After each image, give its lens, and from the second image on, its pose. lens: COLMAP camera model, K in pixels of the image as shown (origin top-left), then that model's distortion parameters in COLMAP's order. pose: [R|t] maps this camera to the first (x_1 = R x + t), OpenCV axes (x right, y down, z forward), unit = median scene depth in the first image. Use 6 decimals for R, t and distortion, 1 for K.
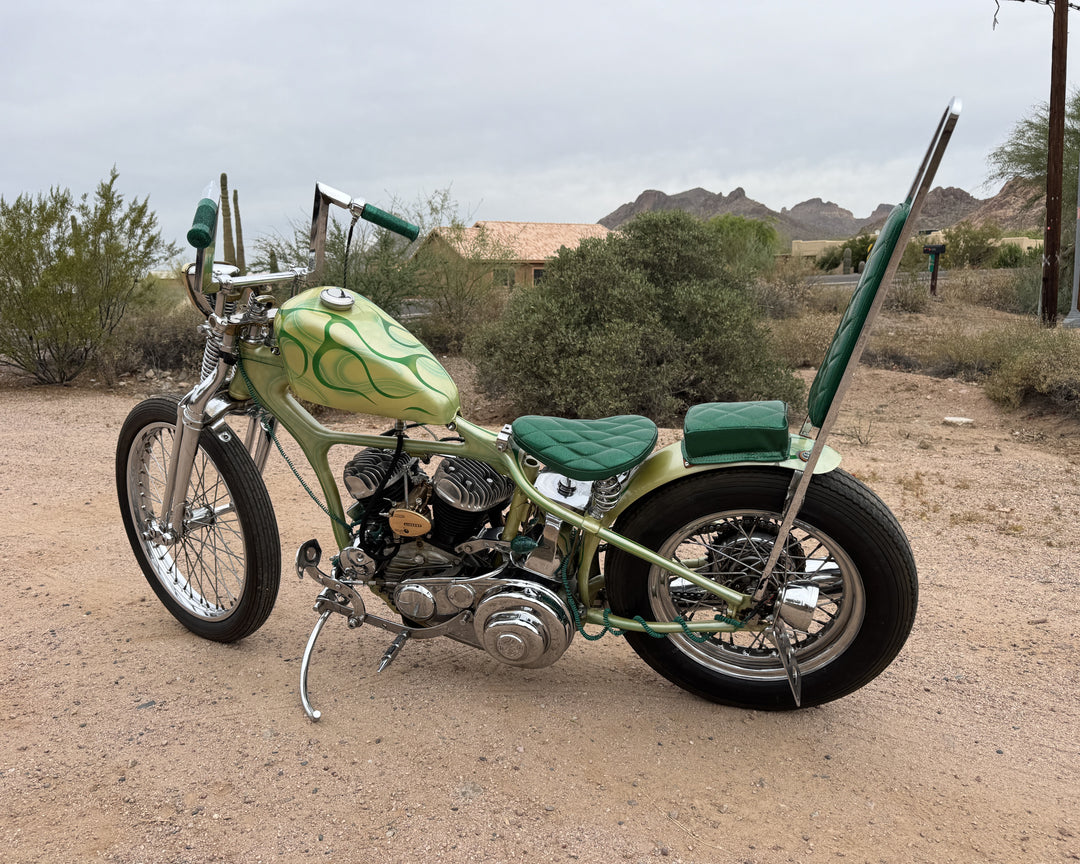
lens RADIAL K [[816.0, 0, 524.8], [0, 816.0, 427.5], [0, 0, 1]] dist [0.058132, -0.082421]
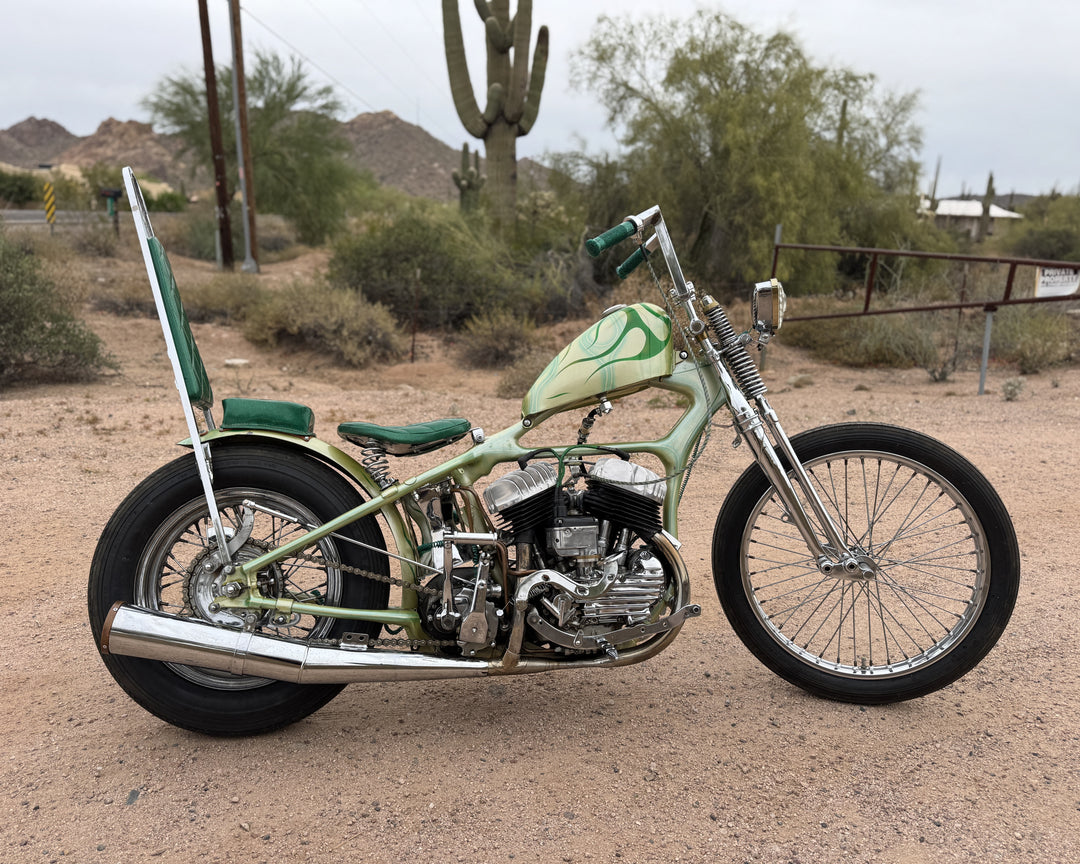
lens RADIAL K [[816.0, 0, 506.3], [0, 816.0, 431.5], [0, 0, 1]] dist [0.058132, -0.082421]
pose [[0.572923, -0.156514, 0.804527, -0.811487], [0.092560, 0.987673, 0.126229, -0.100198], [-0.814366, 0.002147, 0.580347, 0.180574]]
